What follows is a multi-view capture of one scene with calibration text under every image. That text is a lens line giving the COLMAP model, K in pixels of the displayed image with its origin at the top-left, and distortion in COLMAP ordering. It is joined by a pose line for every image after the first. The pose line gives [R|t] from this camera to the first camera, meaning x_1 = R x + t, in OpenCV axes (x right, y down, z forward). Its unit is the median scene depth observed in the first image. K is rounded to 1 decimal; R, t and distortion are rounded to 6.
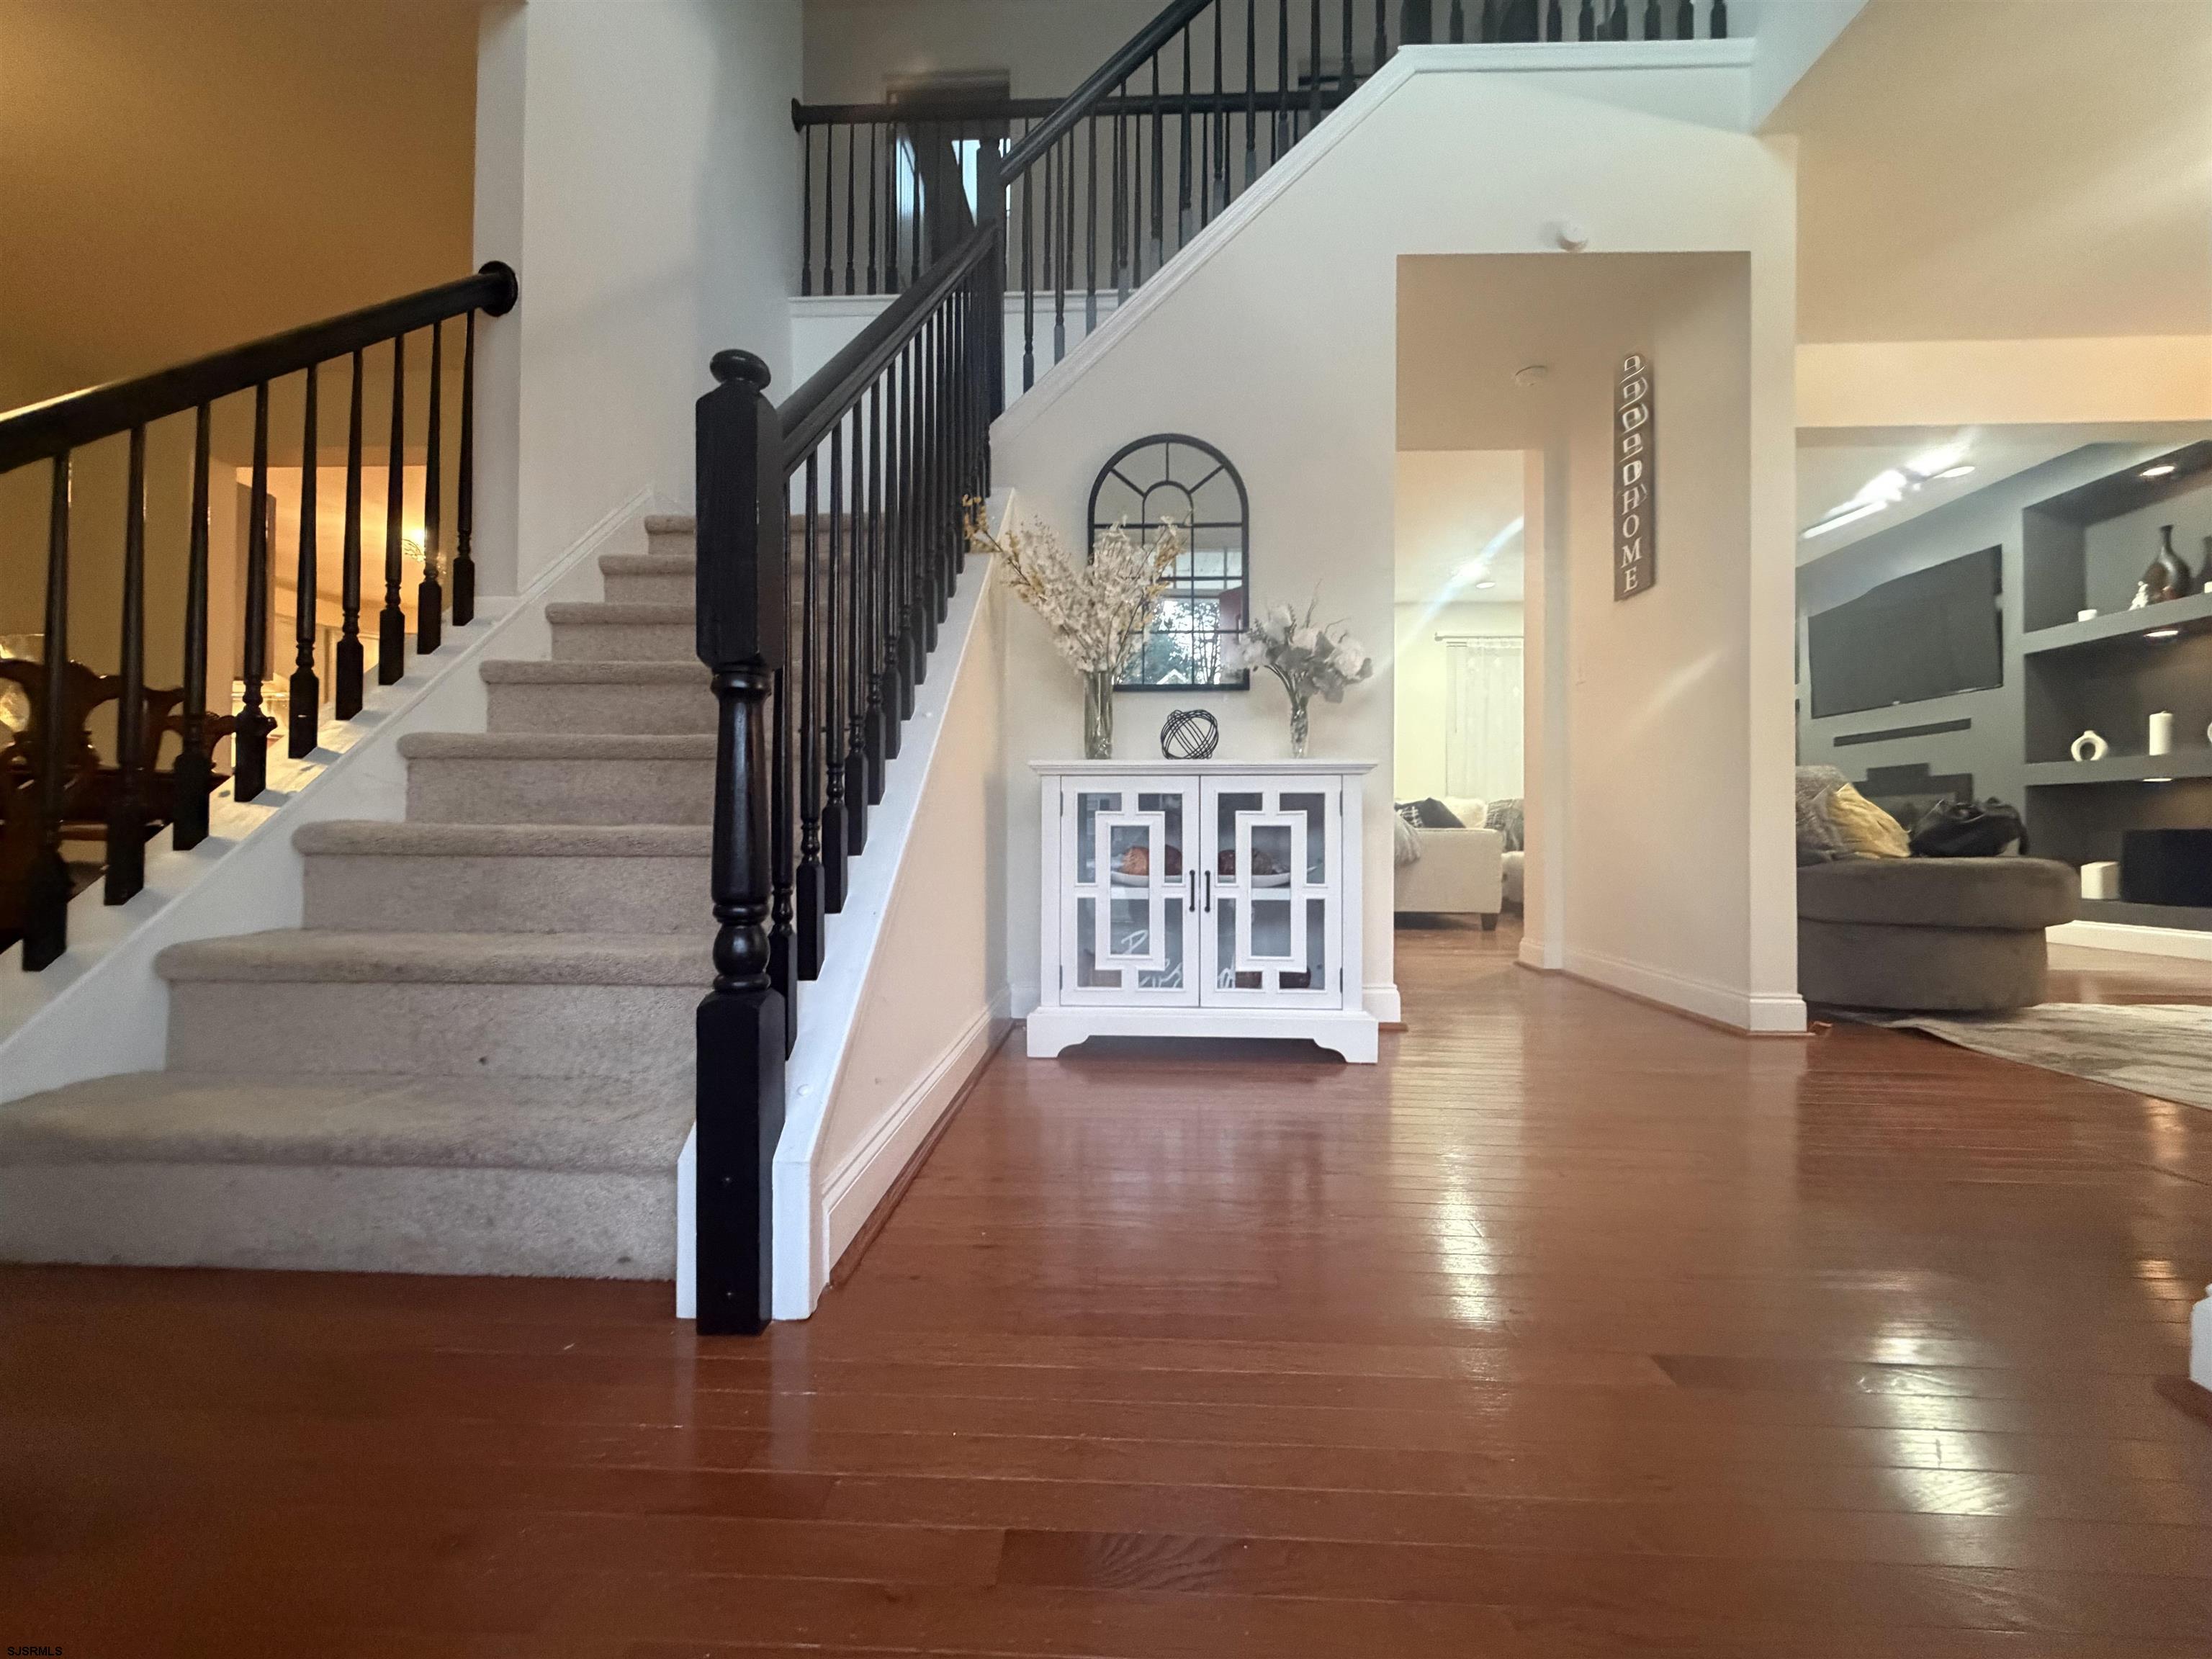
lens RADIAL K [[880.5, 0, 1101.6], [0, 880.5, 834.5], [0, 0, 1]] dist [-0.000152, -0.000192]
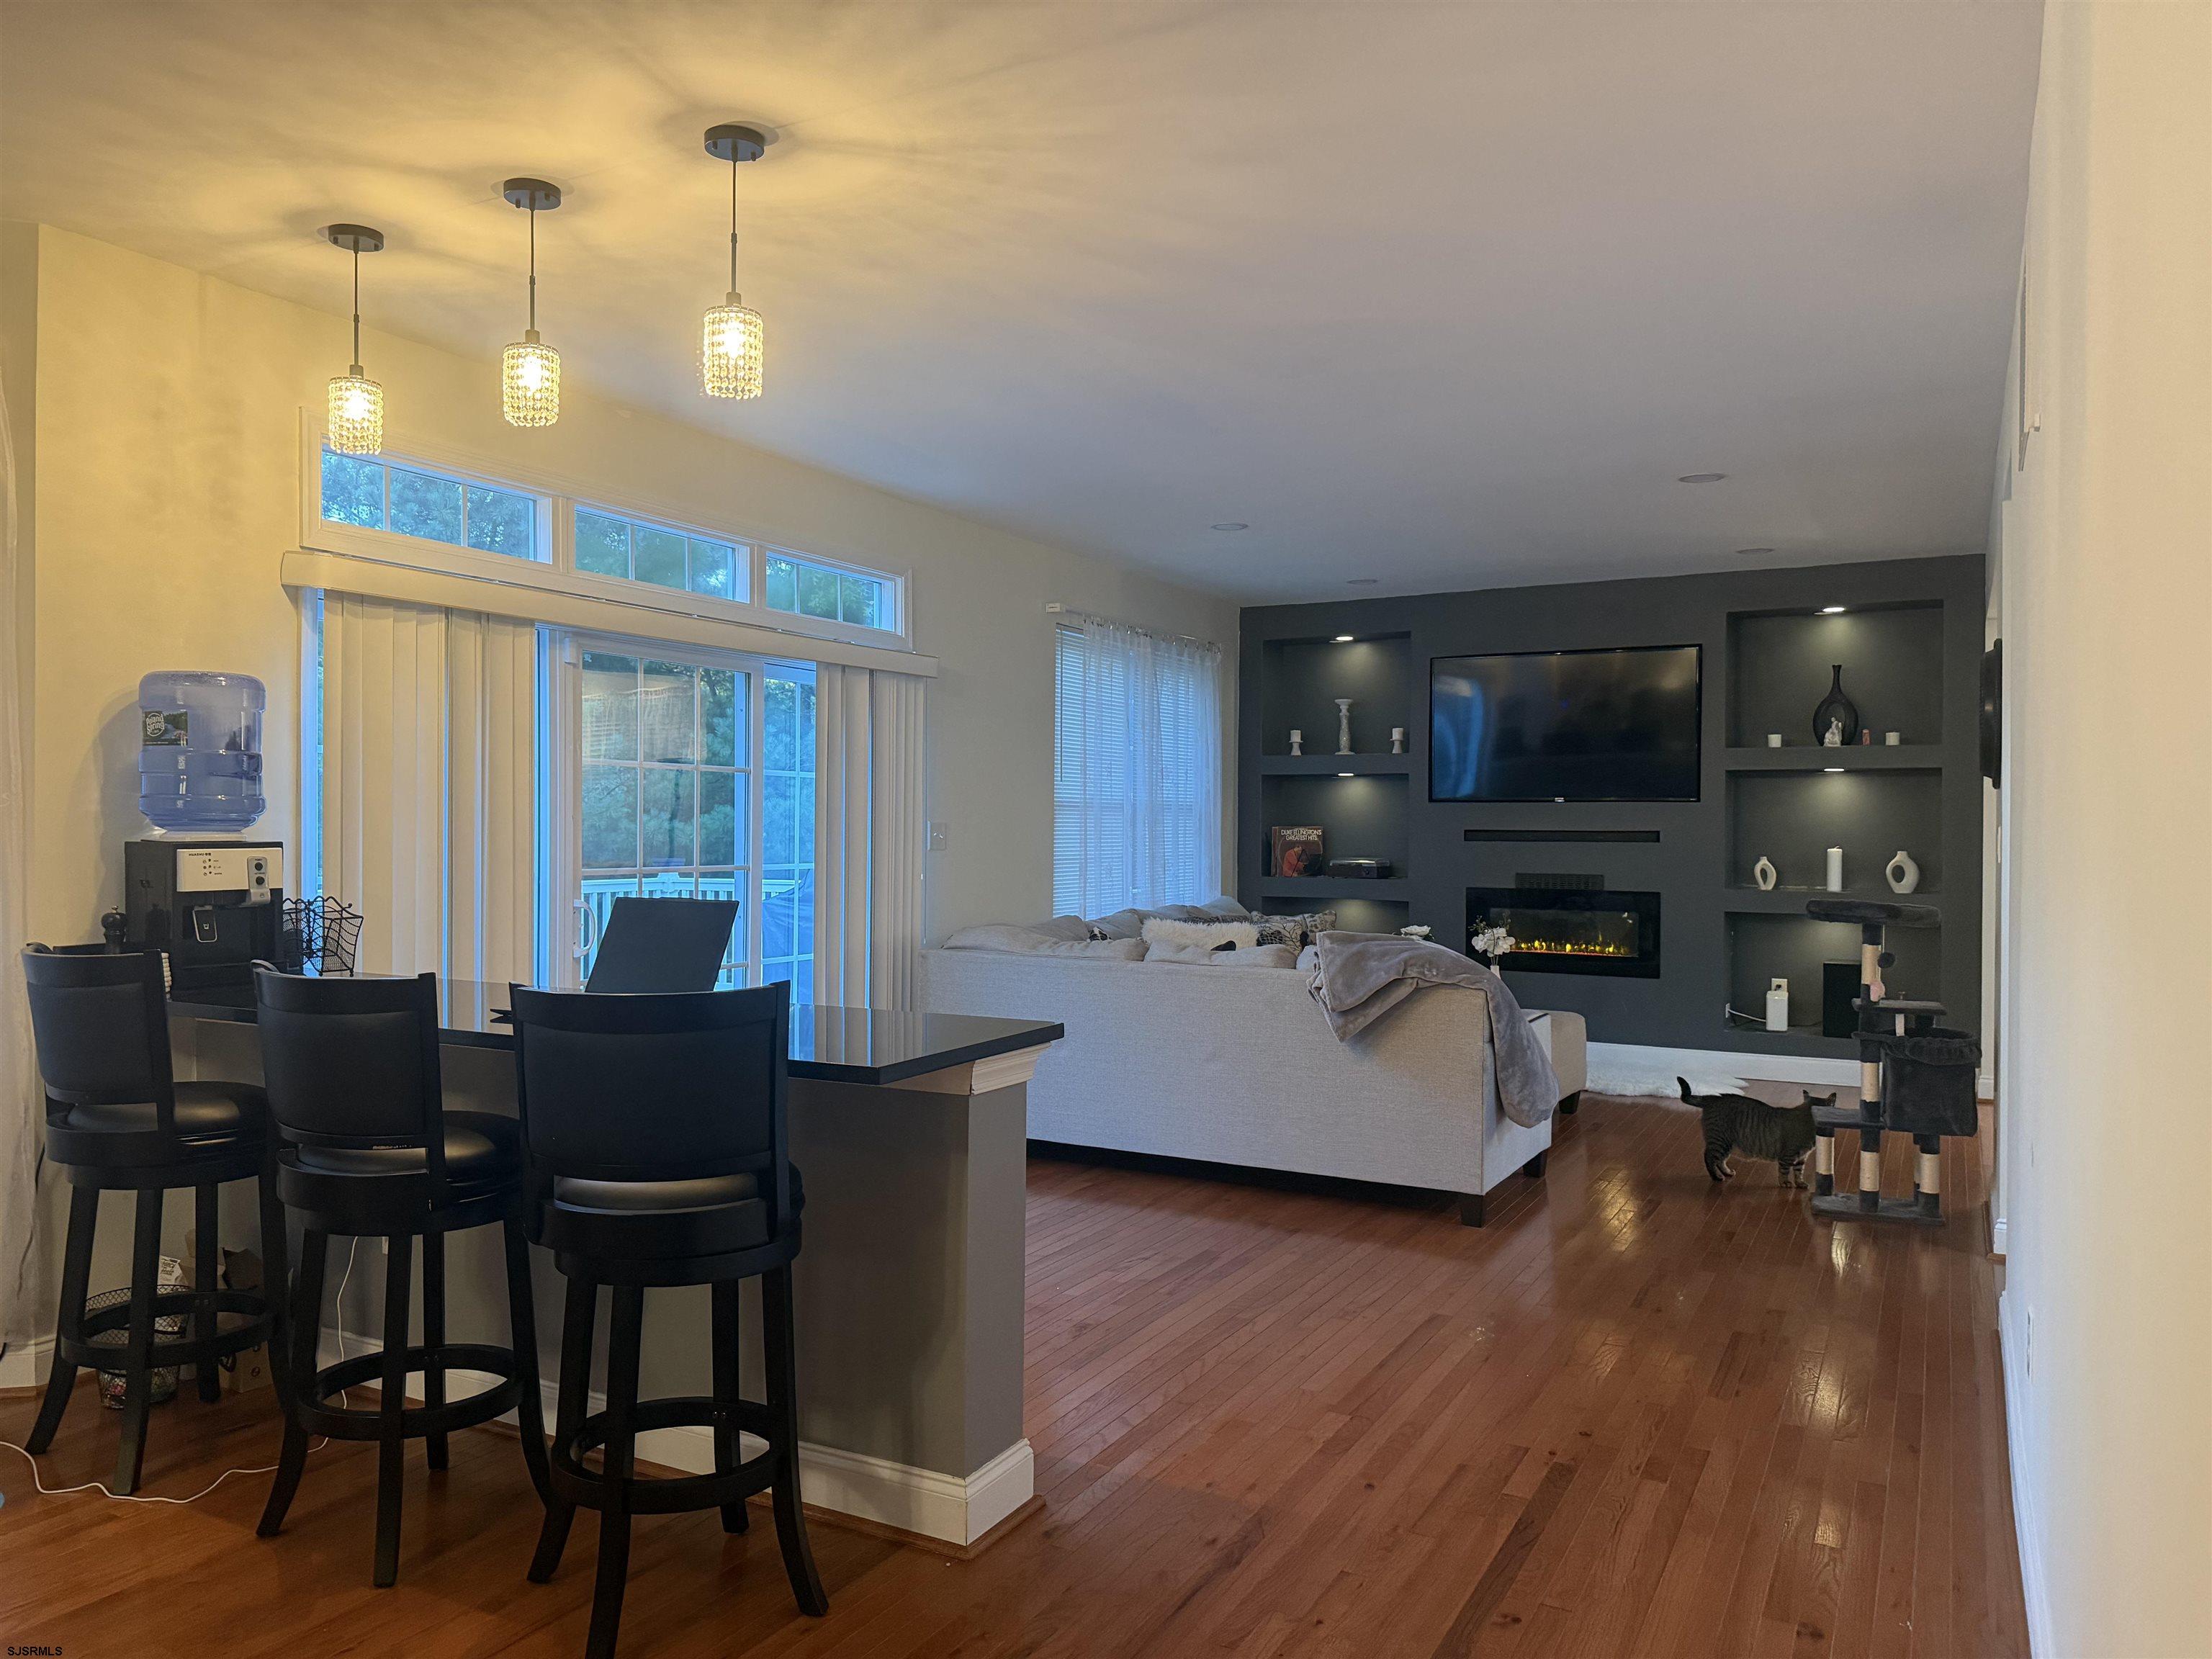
lens RADIAL K [[1547.0, 0, 1057.3], [0, 1547.0, 833.4], [0, 0, 1]] dist [0.047201, -0.045627]
pose [[0.463903, -0.004336, 0.885875, -1.406015], [-0.007780, 0.999930, 0.008969, -0.278337], [-0.885852, -0.011053, 0.463837, 1.620325]]
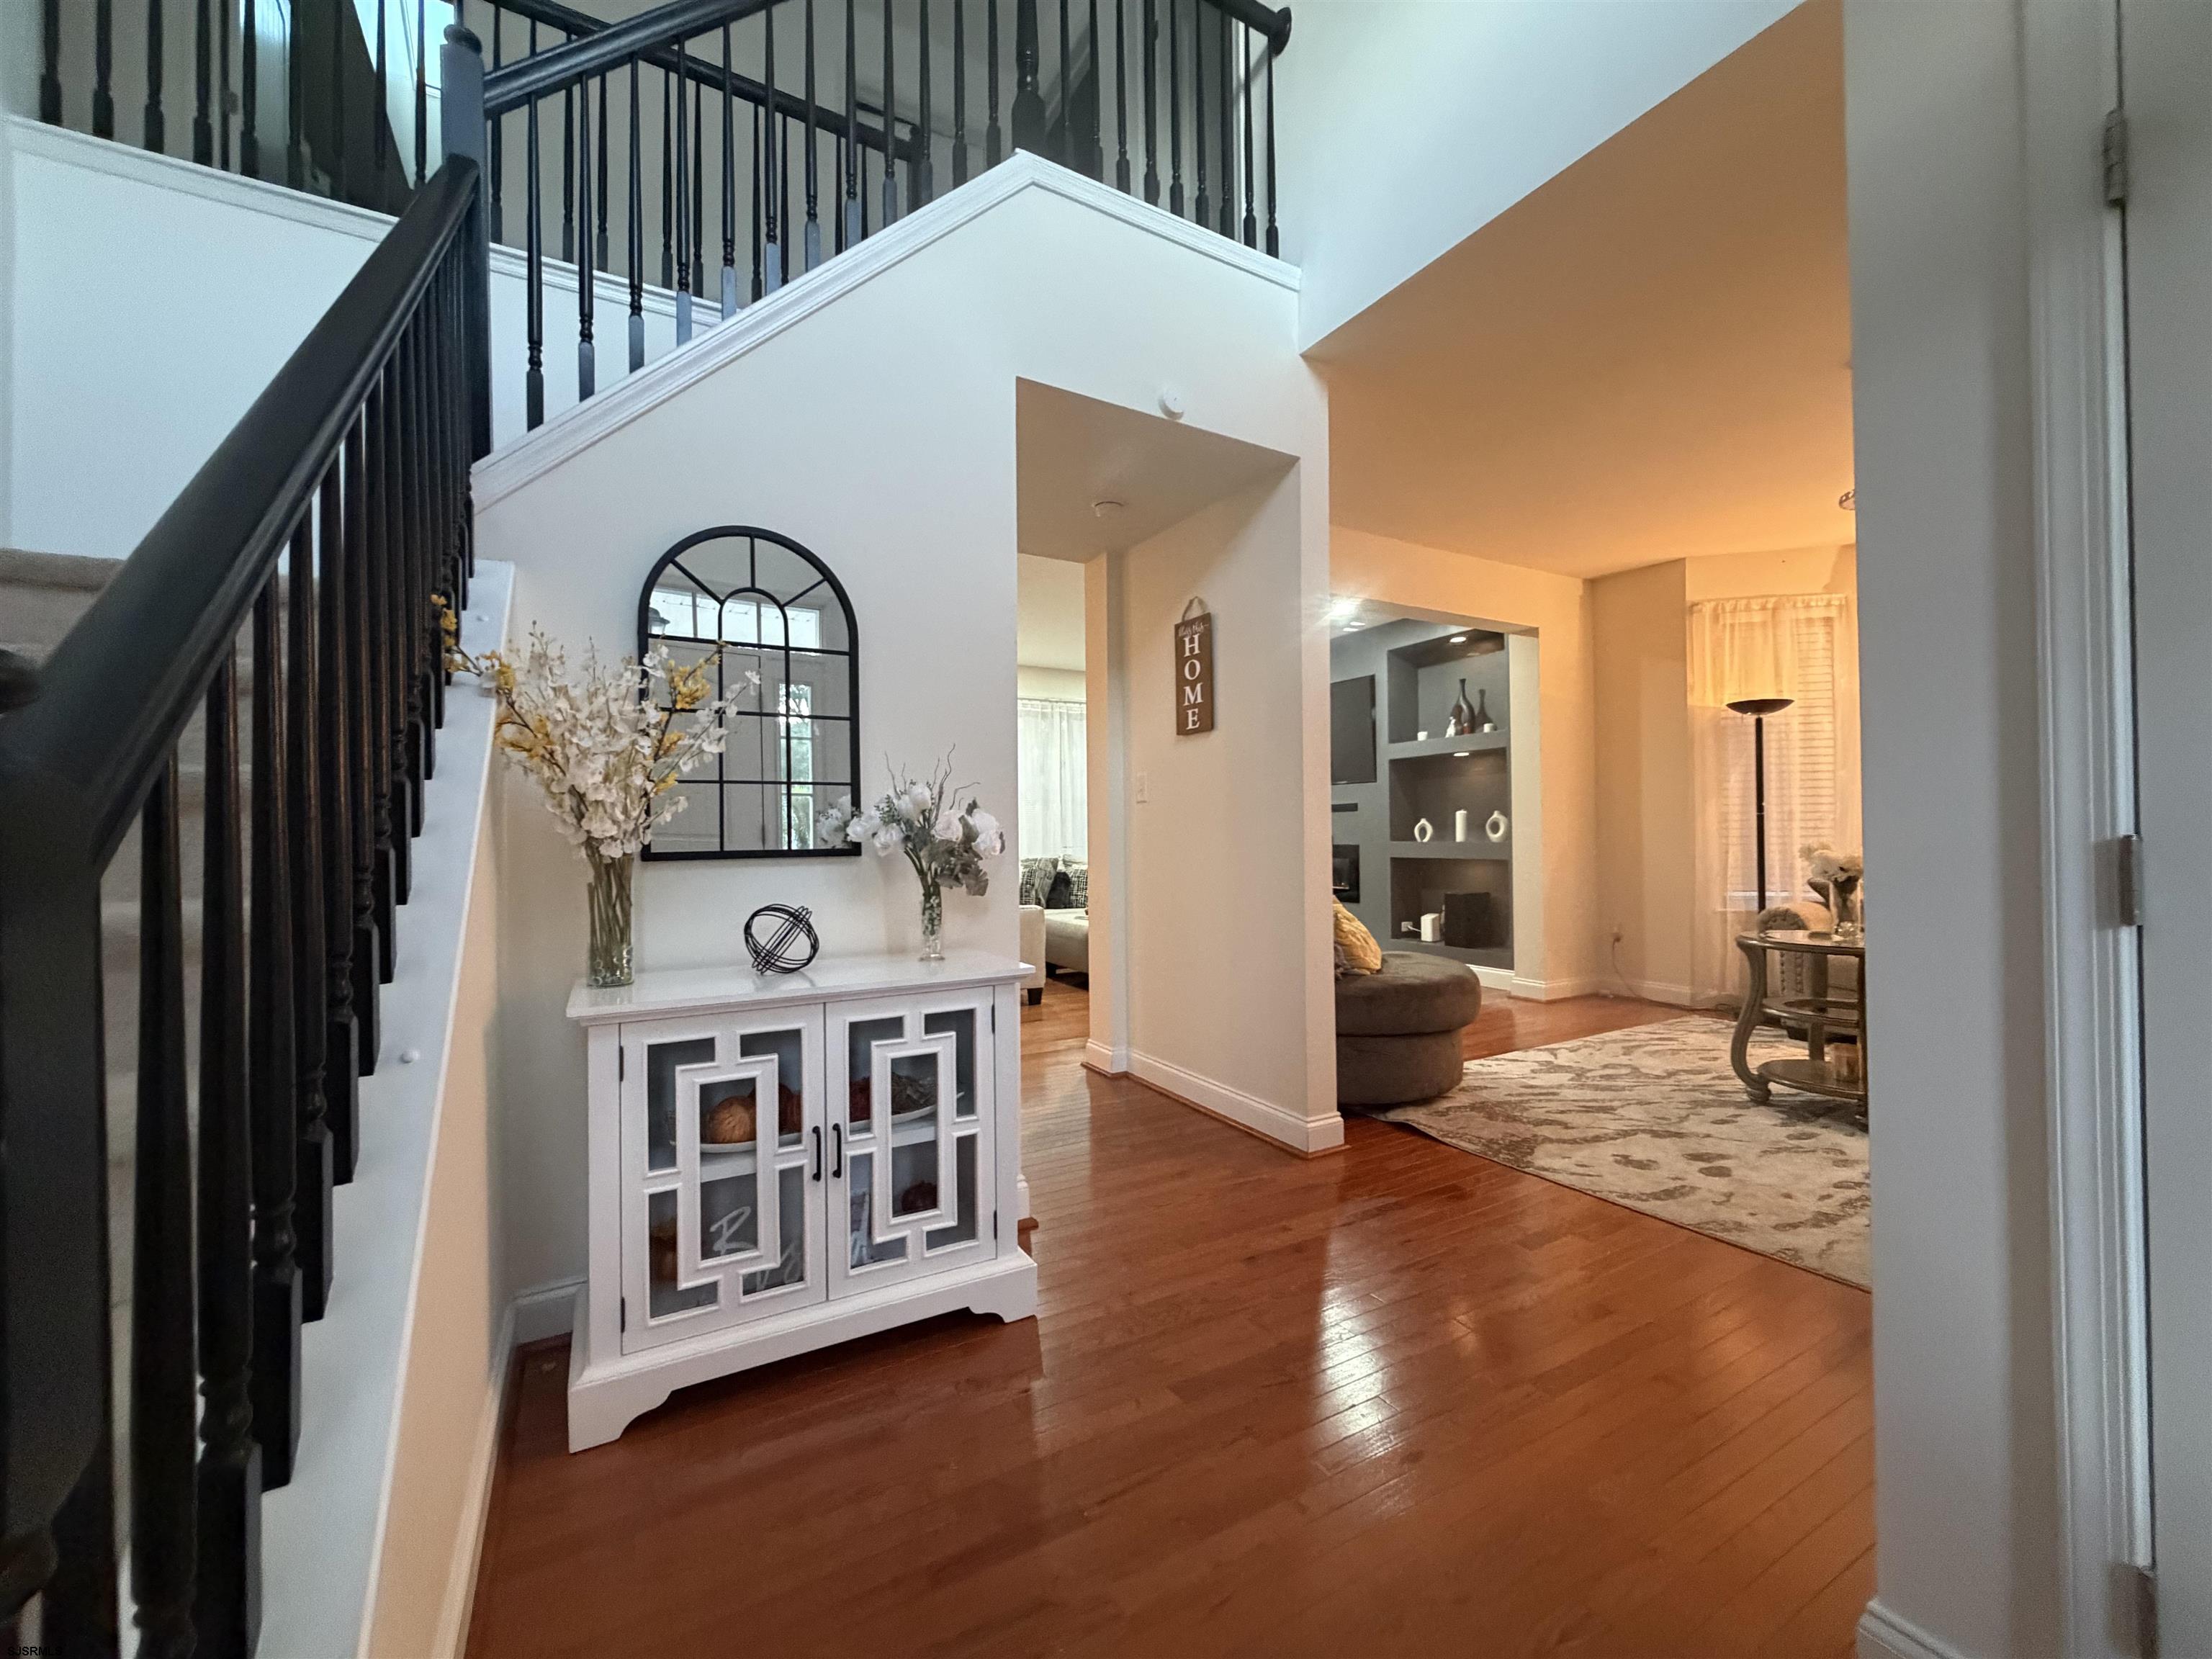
lens RADIAL K [[880.5, 0, 1097.0], [0, 880.5, 830.5], [0, 0, 1]] dist [-0.000152, -0.000192]
pose [[0.847054, -0.007645, 0.531451, -0.082742], [0.010447, 0.999943, -0.002266, -0.184441], [-0.531404, 0.007471, 0.847086, 0.185472]]
